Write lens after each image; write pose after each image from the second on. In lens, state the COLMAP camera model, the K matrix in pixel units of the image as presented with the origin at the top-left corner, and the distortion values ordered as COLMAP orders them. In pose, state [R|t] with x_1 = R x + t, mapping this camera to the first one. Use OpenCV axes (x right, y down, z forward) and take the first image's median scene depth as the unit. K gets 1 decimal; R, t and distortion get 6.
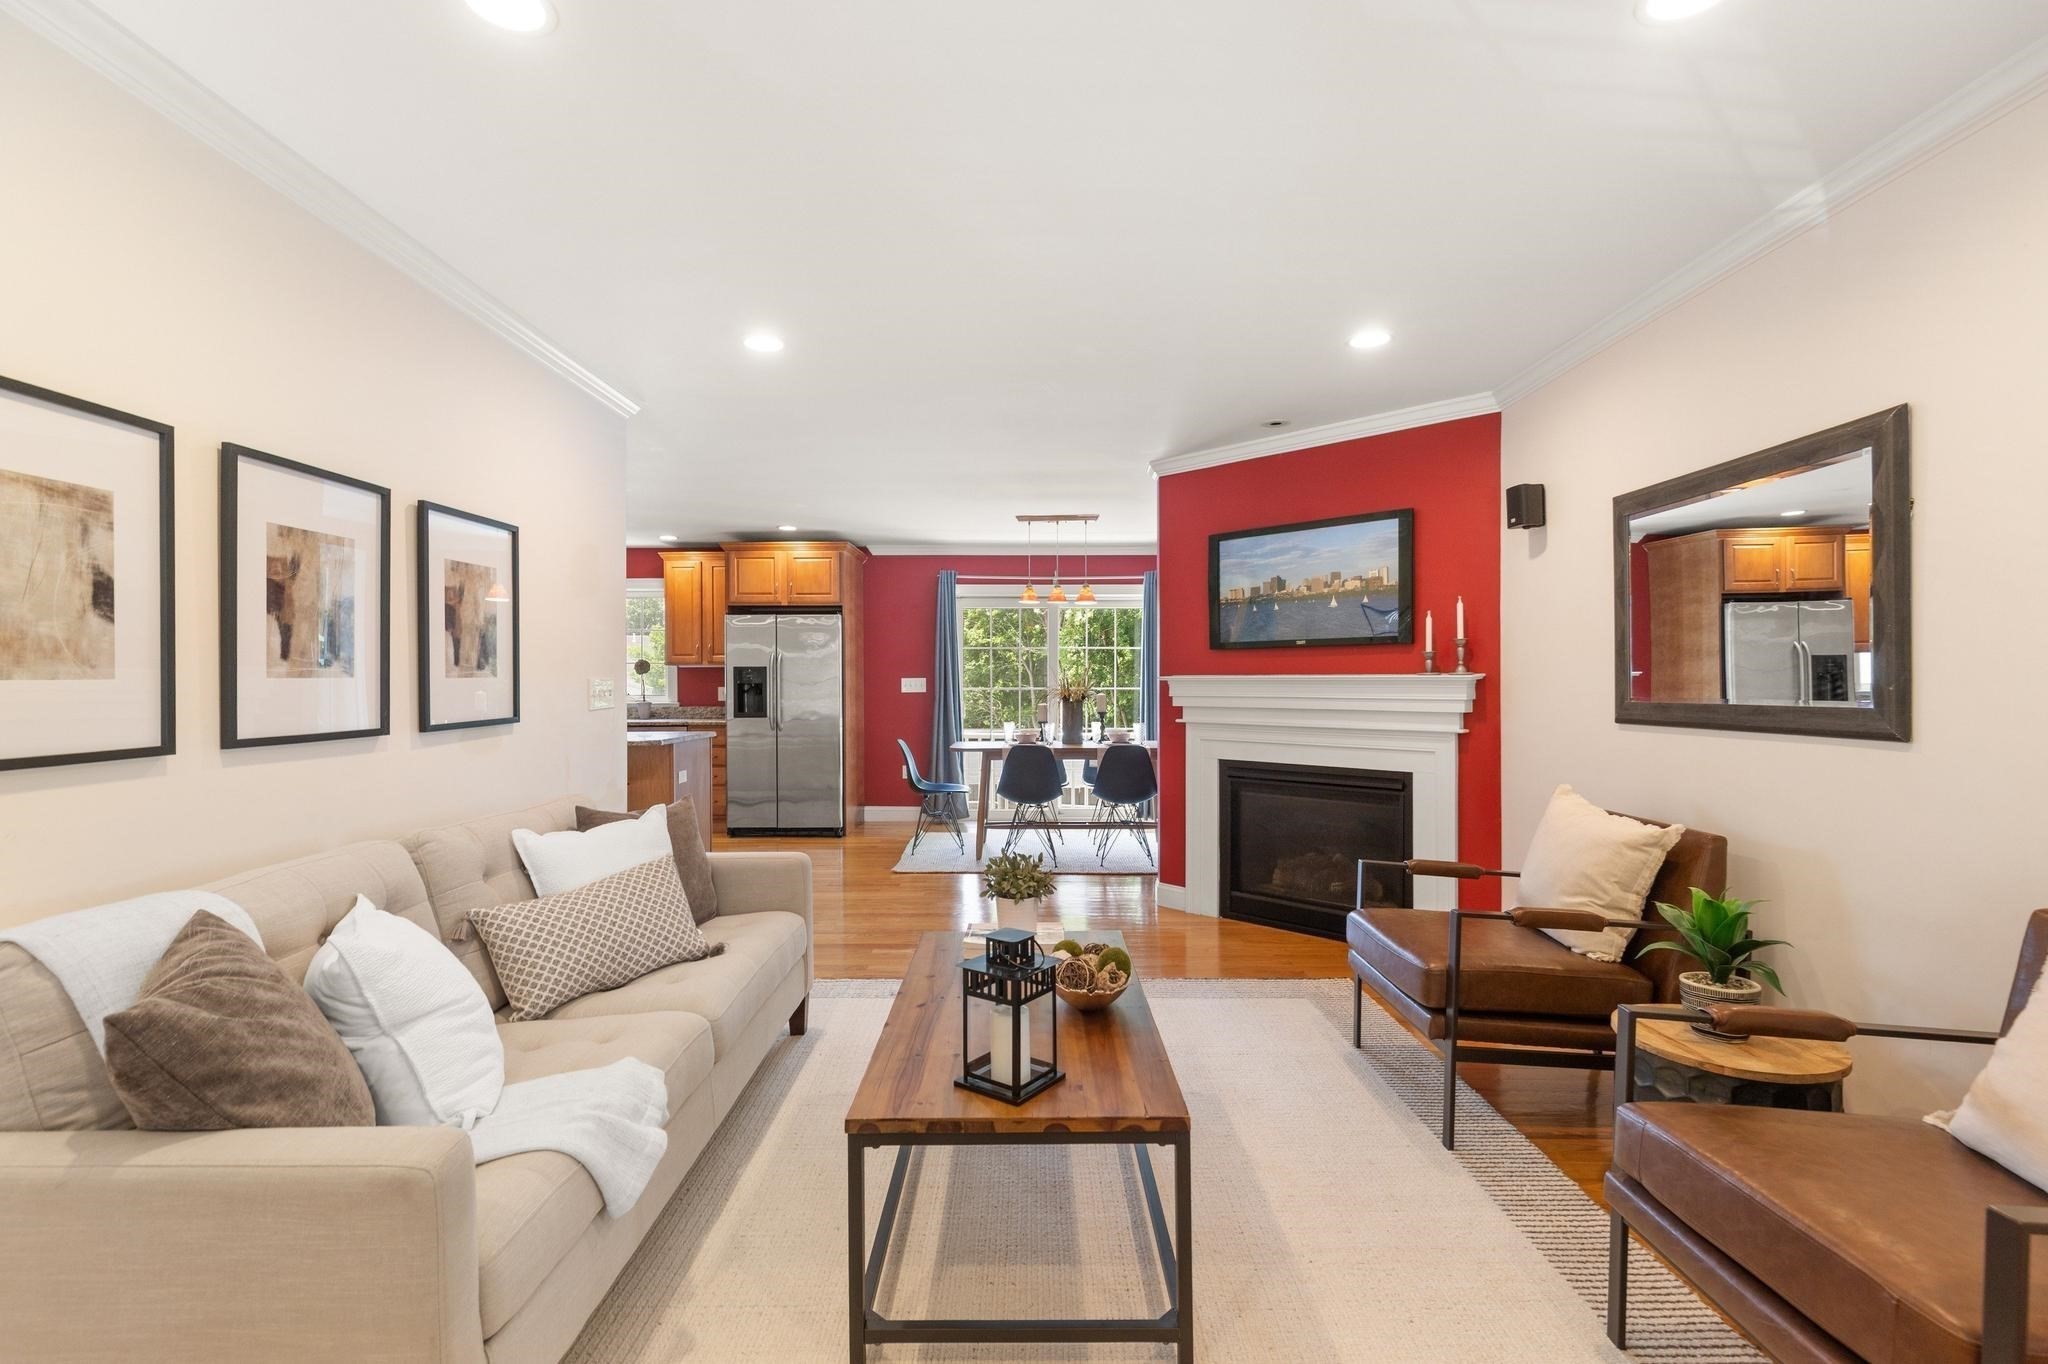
lens RADIAL K [[939.3, 0, 1034.4], [0, 939.3, 692.3], [0, 0, 1]] dist [0.009031, -0.000908]
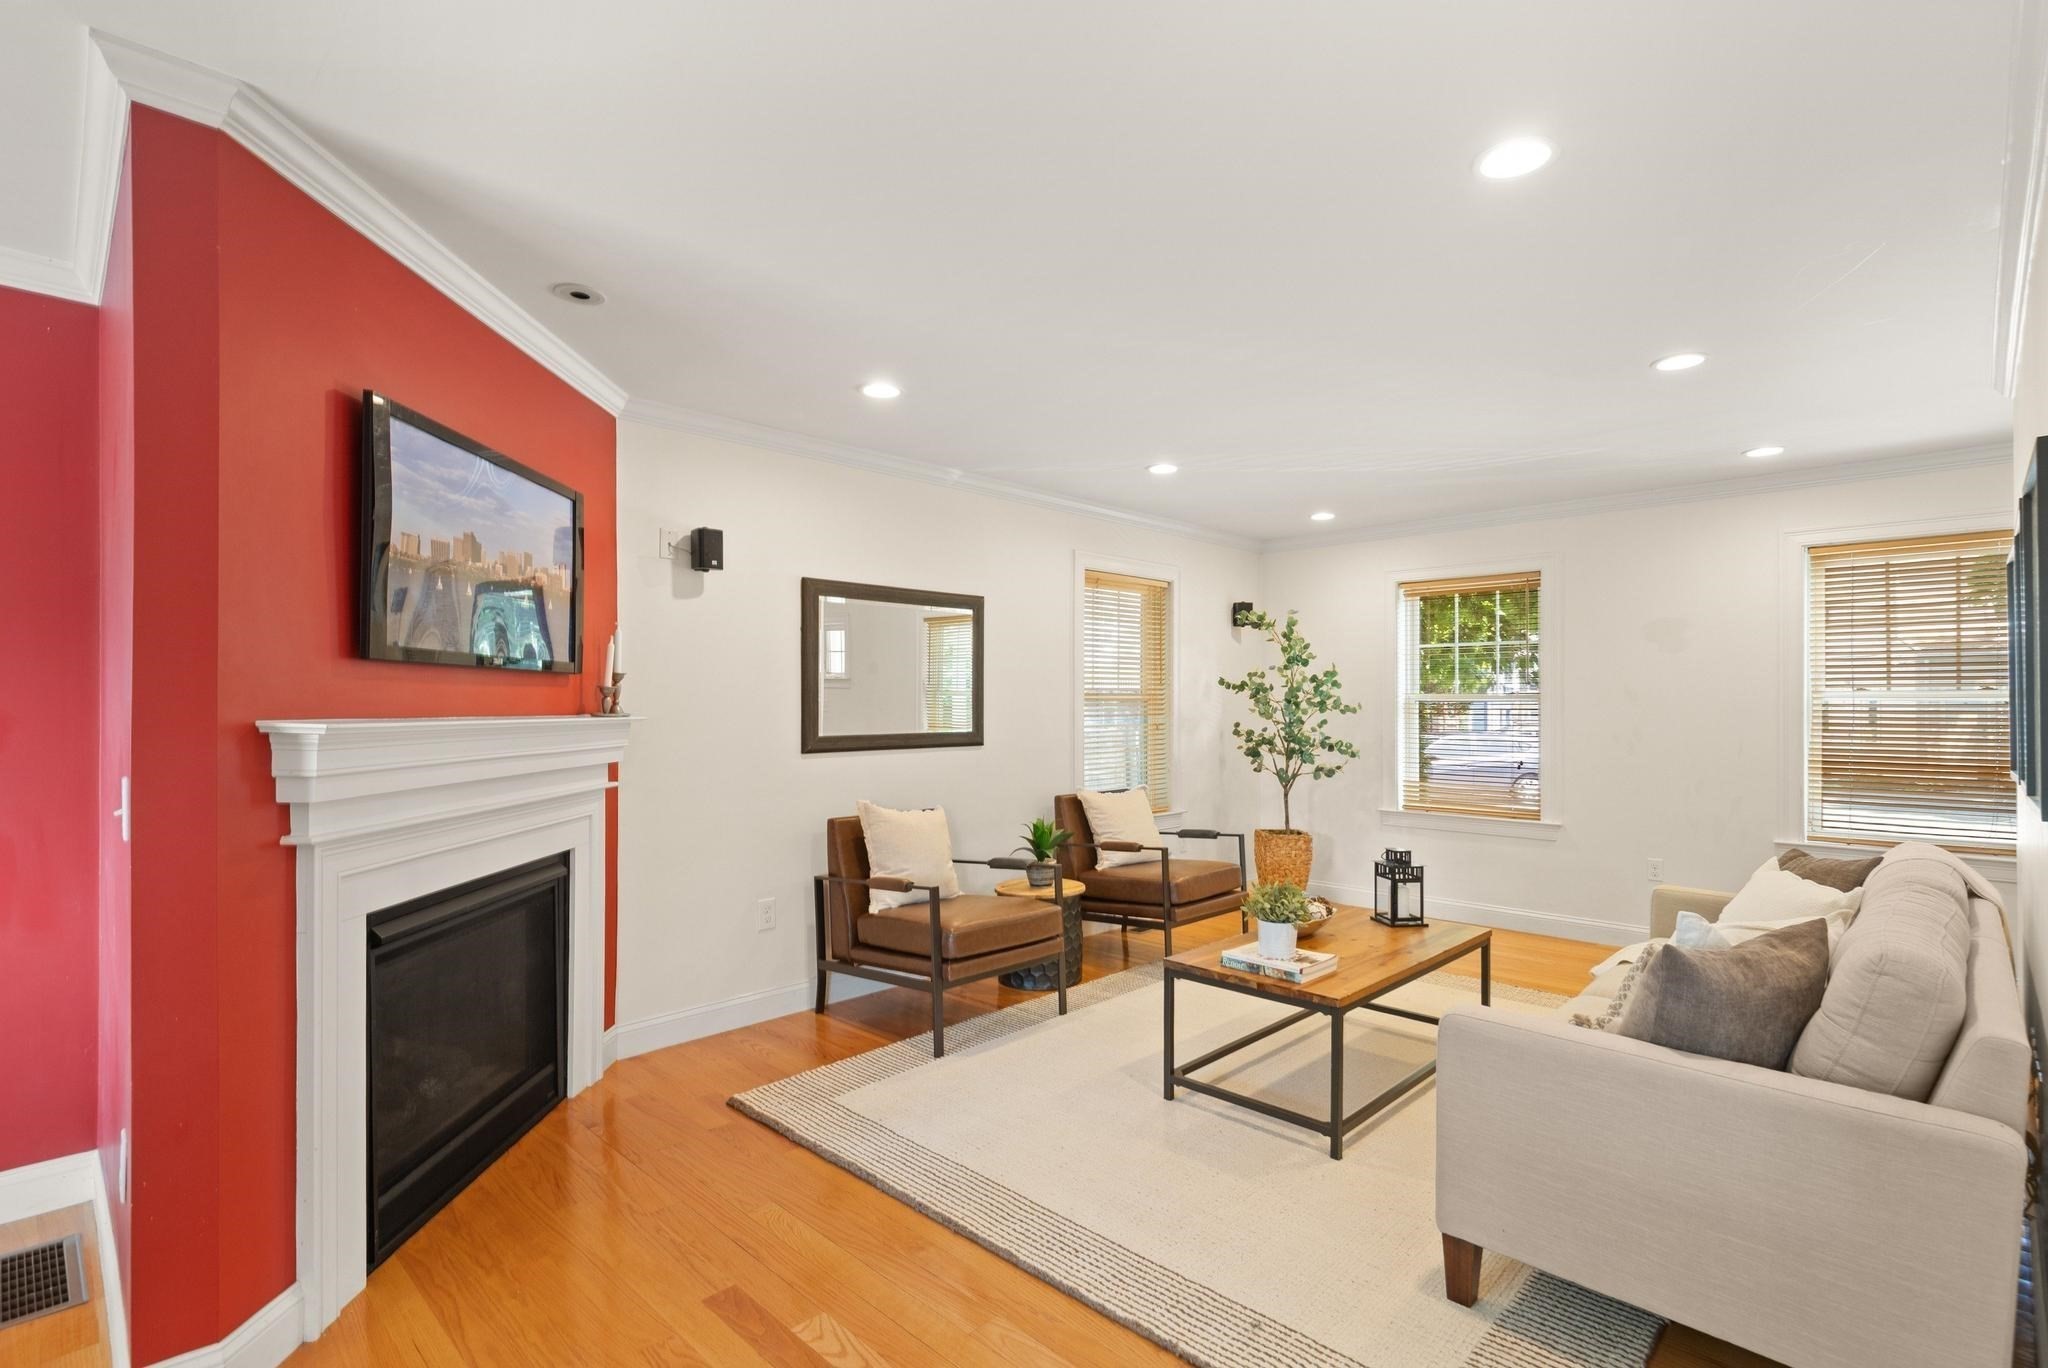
lens RADIAL K [[972.5, 0, 1025.5], [0, 972.5, 699.1], [0, 0, 1]] dist [0.024080, -0.010946]
pose [[-0.711623, 0.010467, 0.702483, -0.359091], [0.013629, 0.999907, -0.001092, -0.024109], [-0.702429, 0.008797, -0.711699, 1.180562]]
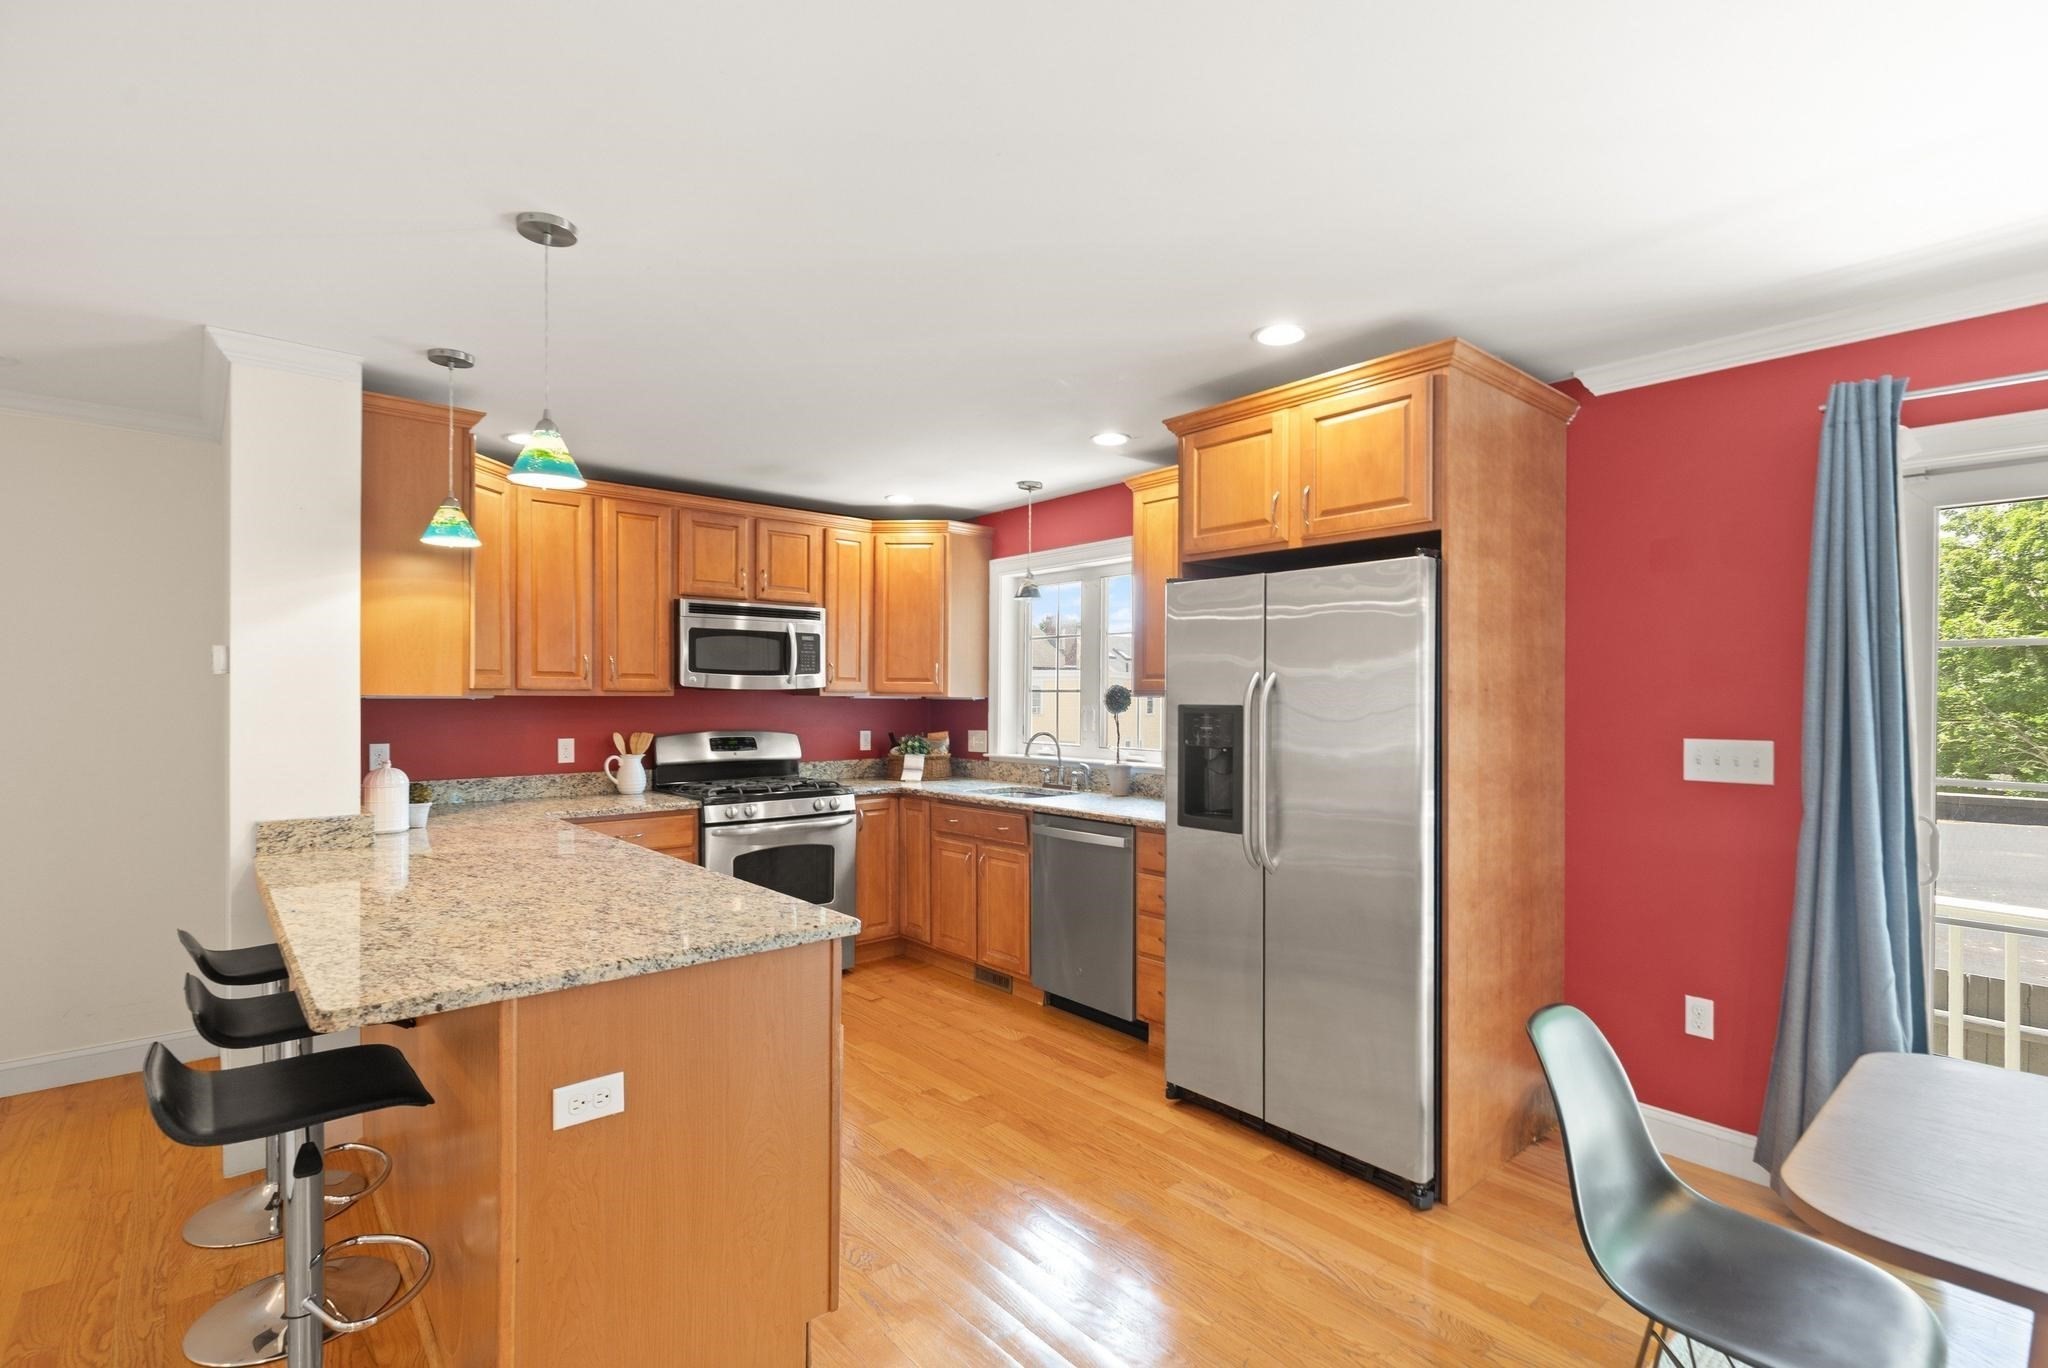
lens RADIAL K [[939.3, 0, 1034.4], [0, 939.3, 694.3], [0, 0, 1]] dist [0.009031, -0.000908]
pose [[0.653520, 0.009817, -0.756845, -0.066504], [-0.018716, 0.999820, -0.003192, -0.046556], [0.756677, 0.016251, 0.653586, 1.082105]]
